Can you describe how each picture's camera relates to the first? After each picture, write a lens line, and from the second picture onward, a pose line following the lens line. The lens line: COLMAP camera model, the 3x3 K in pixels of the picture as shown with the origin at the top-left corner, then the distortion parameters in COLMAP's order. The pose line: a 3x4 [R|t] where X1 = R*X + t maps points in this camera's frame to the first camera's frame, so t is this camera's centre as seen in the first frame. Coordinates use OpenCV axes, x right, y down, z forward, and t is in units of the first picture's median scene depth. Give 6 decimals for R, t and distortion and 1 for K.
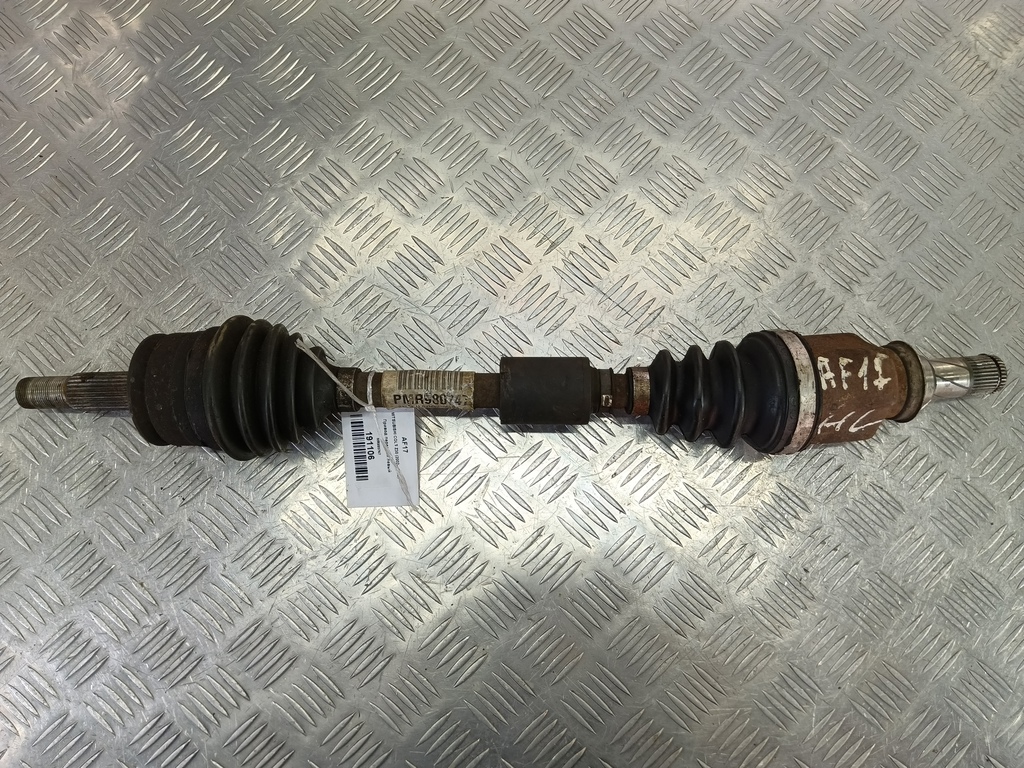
lens RADIAL K [[822.5, 0, 515.6], [0, 822.5, 397.7], [0, 0, 1]] dist [0.078558, -0.198555]
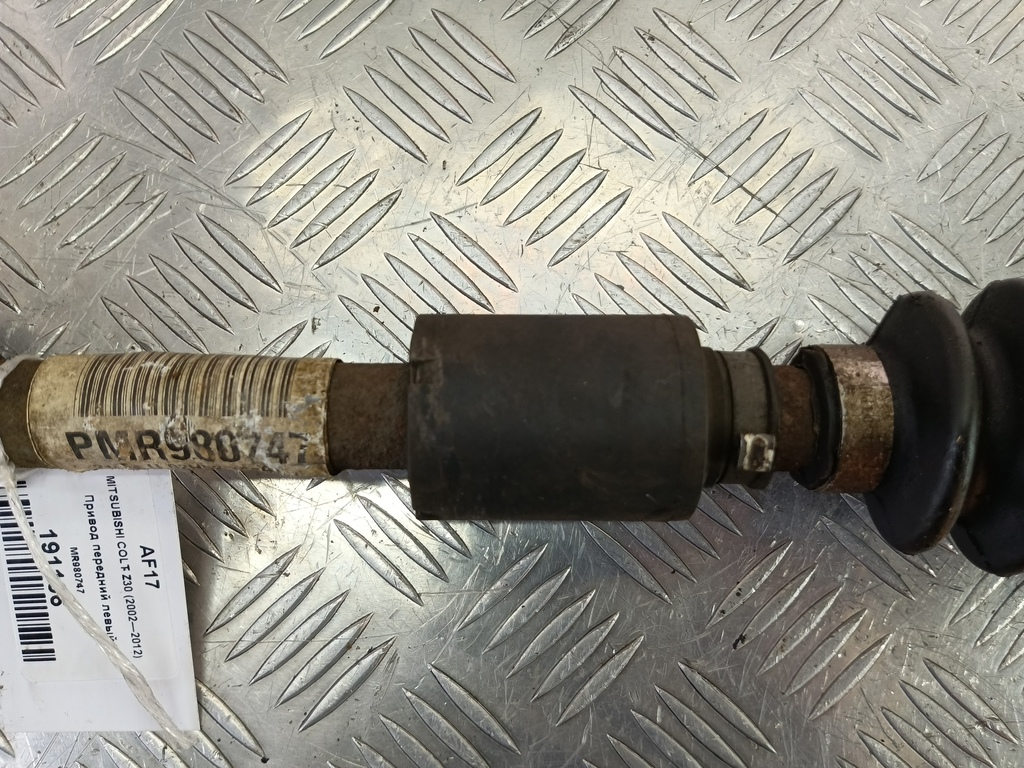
lens RADIAL K [[840.6, 0, 512.0], [0, 840.6, 384.0], [0, 0, 1]] dist [0.081117, -0.198063]
pose [[0.999975, 0.002462, 0.006646, 0.016522], [-0.002440, 0.999991, -0.003389, -0.019478], [-0.006654, 0.003373, 0.999972, 0.631922]]
